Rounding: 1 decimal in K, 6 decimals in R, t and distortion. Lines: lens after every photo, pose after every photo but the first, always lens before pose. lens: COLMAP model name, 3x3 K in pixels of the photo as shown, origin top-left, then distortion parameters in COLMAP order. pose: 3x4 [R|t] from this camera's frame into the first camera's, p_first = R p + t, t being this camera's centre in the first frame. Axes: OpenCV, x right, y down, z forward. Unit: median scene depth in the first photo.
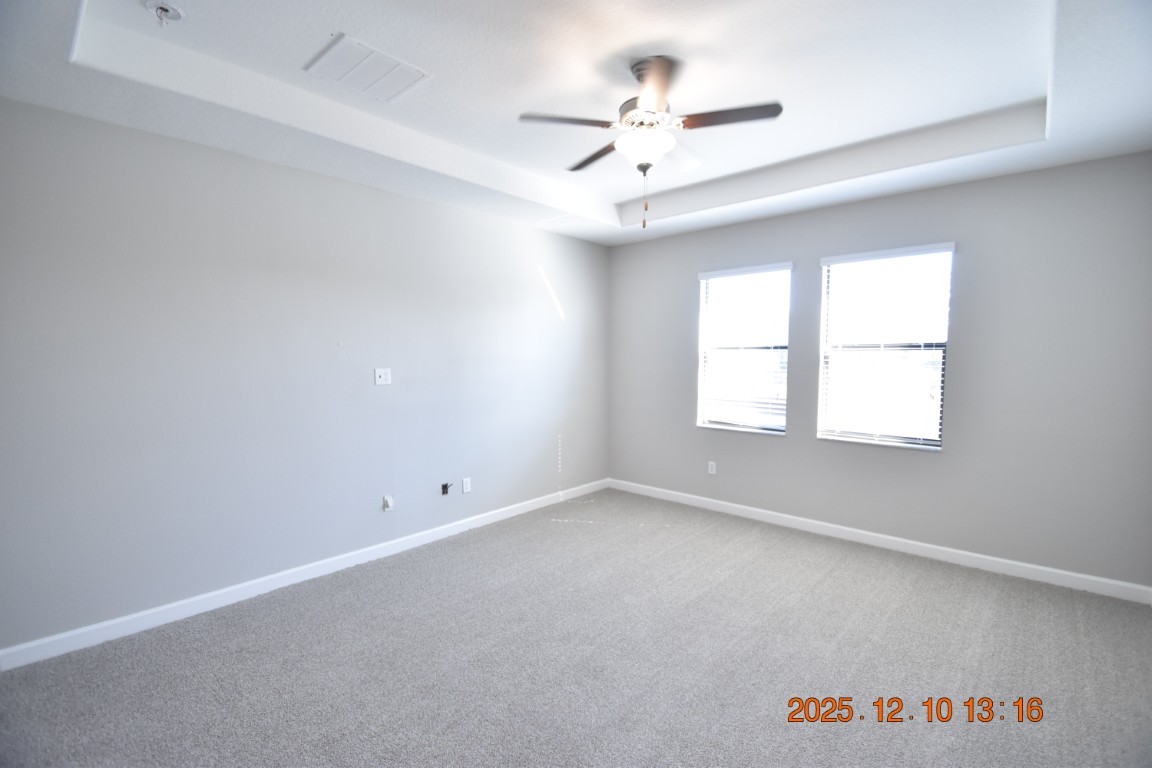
lens RADIAL K [[512.4, 0, 572.6], [0, 512.4, 391.0], [0, 0, 1]] dist [0.019947, -0.020658]
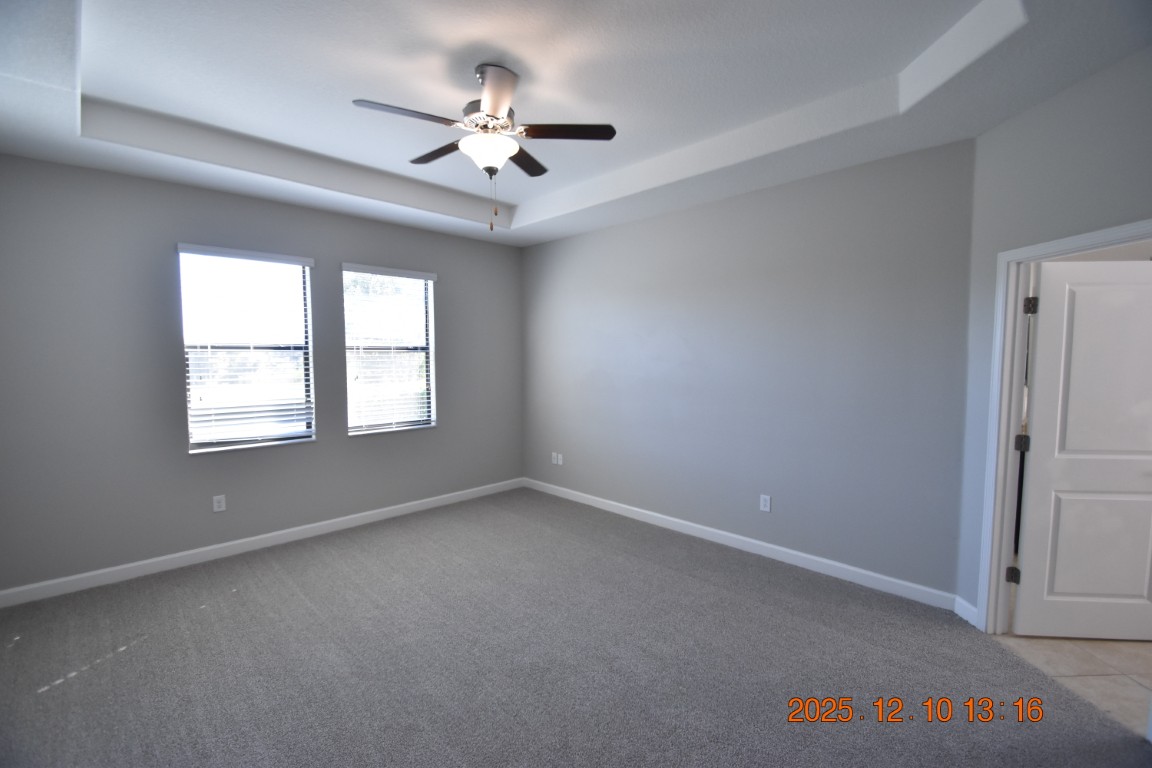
lens RADIAL K [[512.4, 0, 572.6], [0, 512.4, 391.0], [0, 0, 1]] dist [0.019947, -0.020658]
pose [[0.043744, -0.069262, 0.996639, -0.530371], [0.072031, 0.995216, 0.066002, -0.034841], [-0.996443, 0.068901, 0.048524, 0.487246]]
